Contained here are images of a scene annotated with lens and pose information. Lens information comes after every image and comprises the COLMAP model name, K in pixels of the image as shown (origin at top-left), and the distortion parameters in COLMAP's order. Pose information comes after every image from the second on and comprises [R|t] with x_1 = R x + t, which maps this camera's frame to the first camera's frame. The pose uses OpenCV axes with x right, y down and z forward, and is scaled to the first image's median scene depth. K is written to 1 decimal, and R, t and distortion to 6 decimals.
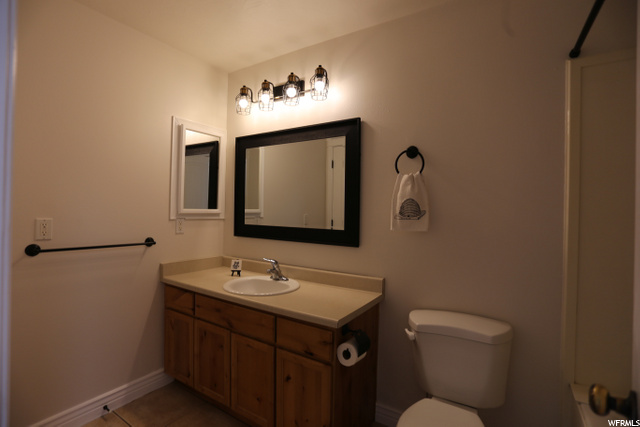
lens RADIAL K [[307.5, 0, 317.5], [0, 307.5, 211.0], [0, 0, 1]] dist [-0.081277, 0.036627]
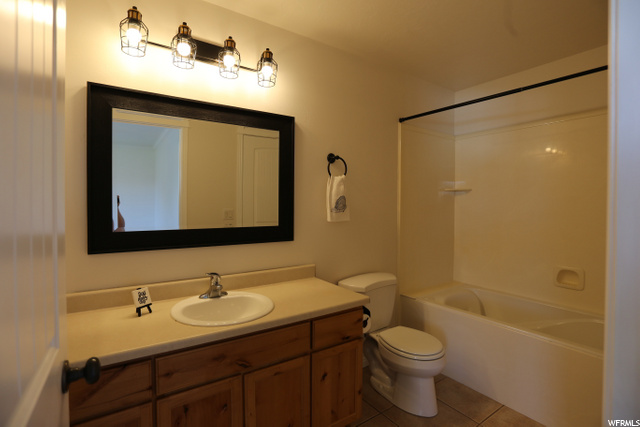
lens RADIAL K [[307.5, 0, 317.5], [0, 307.5, 211.0], [0, 0, 1]] dist [-0.081277, 0.036627]
pose [[0.394463, -0.039310, 0.918071, -0.825495], [0.008096, 0.999194, 0.039305, -0.025181], [-0.918876, -0.008071, 0.394464, 0.520568]]
